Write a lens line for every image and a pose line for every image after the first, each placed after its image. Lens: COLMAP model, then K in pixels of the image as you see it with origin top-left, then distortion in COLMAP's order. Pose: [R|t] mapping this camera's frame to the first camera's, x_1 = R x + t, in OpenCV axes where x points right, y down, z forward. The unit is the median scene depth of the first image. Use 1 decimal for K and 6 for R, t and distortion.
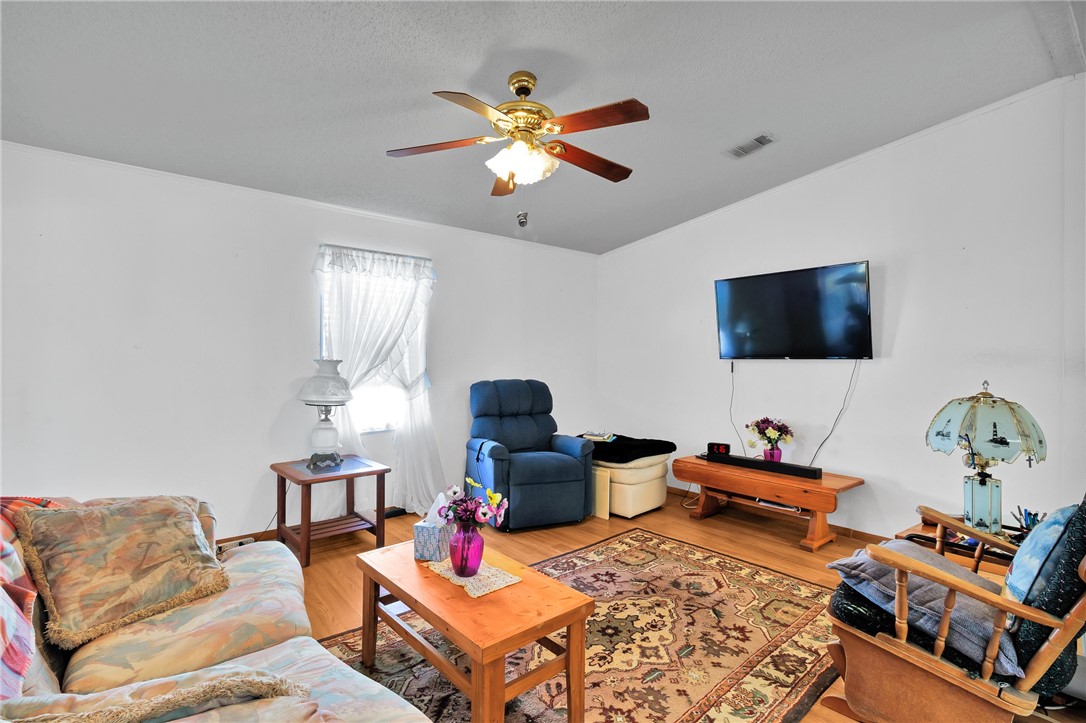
lens RADIAL K [[523.7, 0, 543.9], [0, 523.7, 356.9], [0, 0, 1]] dist [0.001856, 0.000358]
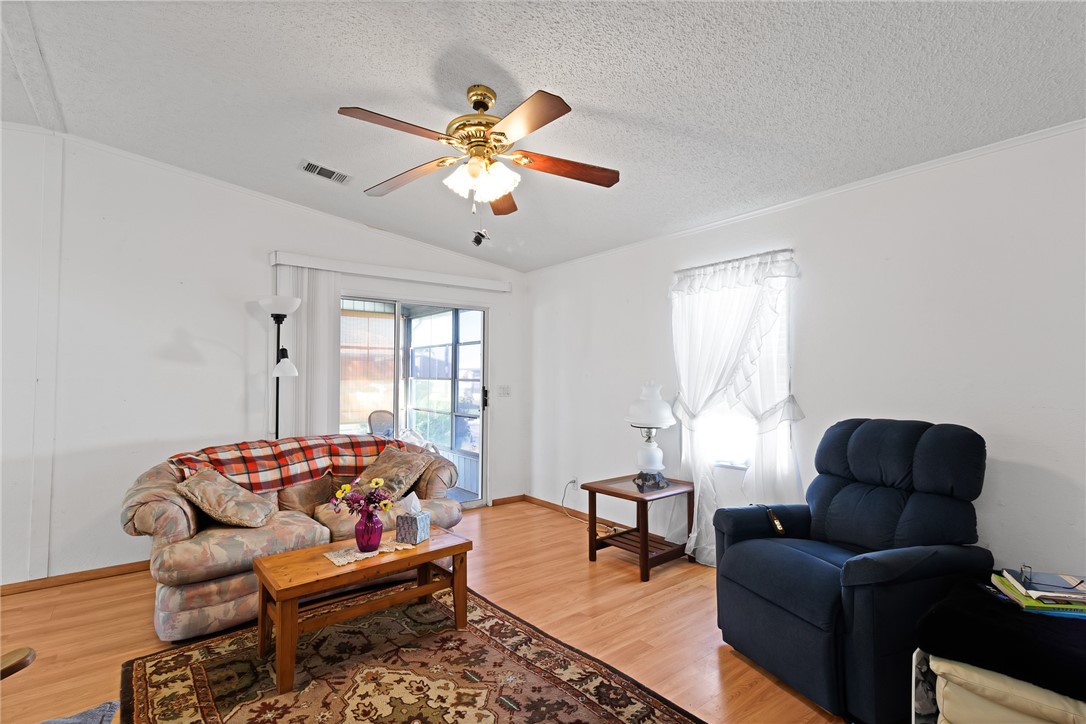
lens RADIAL K [[502.1, 0, 547.4], [0, 502.1, 356.7], [0, 0, 1]] dist [0.001519, 0.000411]
pose [[-0.030895, -0.042030, -0.998639, 0.546484], [0.003442, 0.999105, -0.042156, -0.004489], [0.999517, -0.004740, -0.030722, 0.732757]]
